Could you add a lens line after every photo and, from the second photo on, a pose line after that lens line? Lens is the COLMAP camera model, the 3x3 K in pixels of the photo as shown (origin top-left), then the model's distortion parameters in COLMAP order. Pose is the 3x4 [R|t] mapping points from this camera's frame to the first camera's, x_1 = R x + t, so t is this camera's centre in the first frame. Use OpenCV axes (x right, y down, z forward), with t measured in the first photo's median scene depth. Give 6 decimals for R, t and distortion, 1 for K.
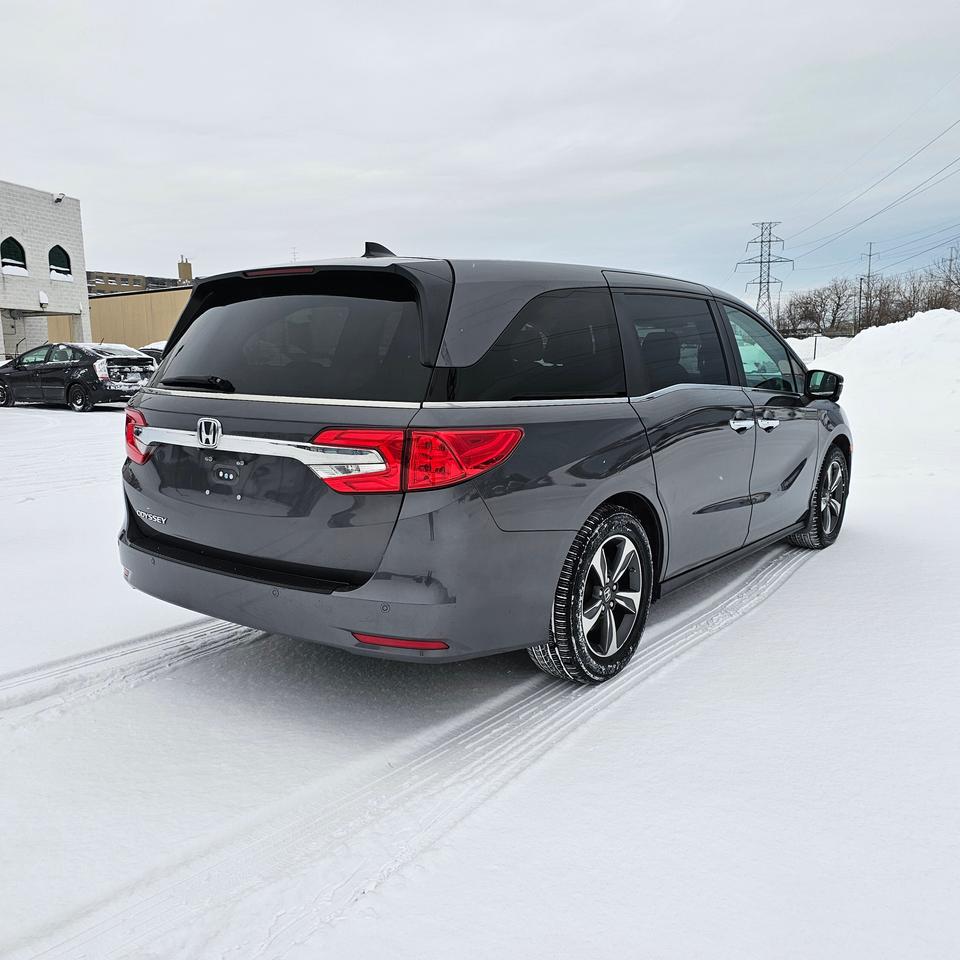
lens RADIAL K [[877.2, 0, 482.7], [0, 877.2, 483.0], [0, 0, 1]] dist [0.053656, -0.017771]
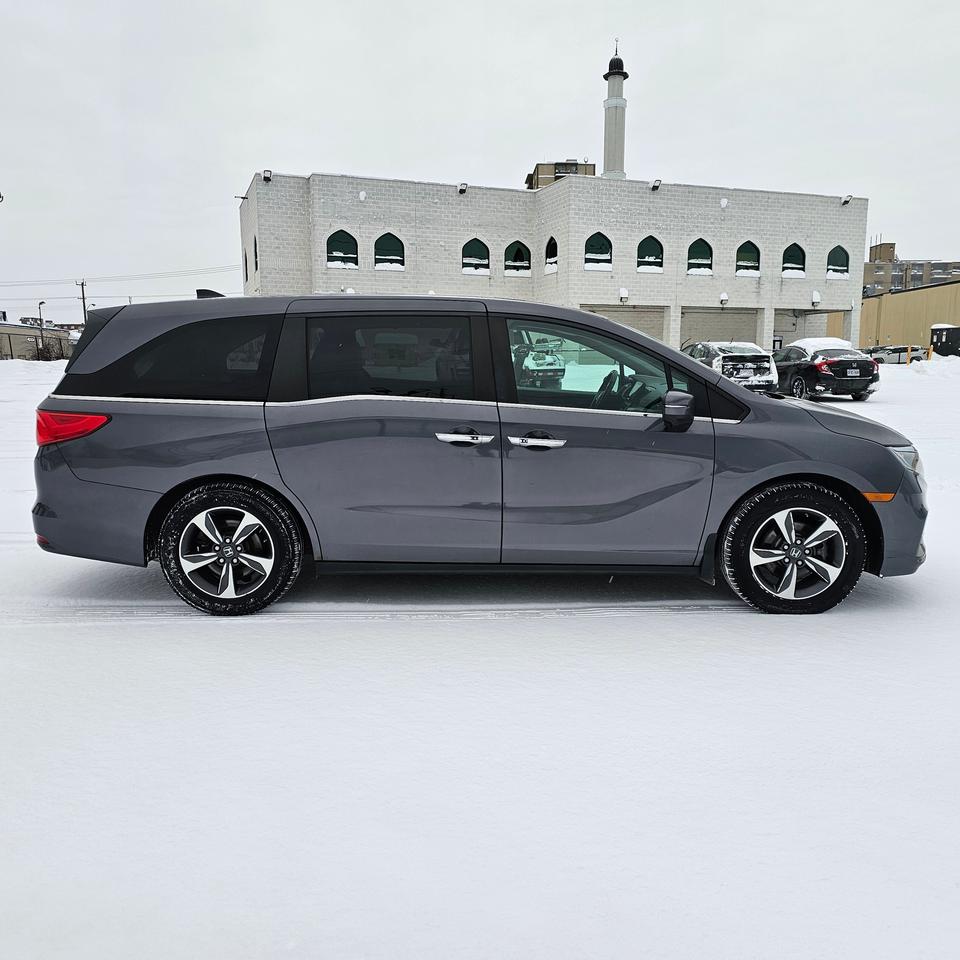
lens RADIAL K [[877.2, 0, 482.1], [0, 877.2, 478.4], [0, 0, 1]] dist [0.053656, -0.017771]
pose [[0.569301, 0.124193, -0.812694, 0.306995], [-0.120639, 0.990443, 0.066847, -0.024869], [0.813230, 0.059987, 0.578843, 0.118282]]
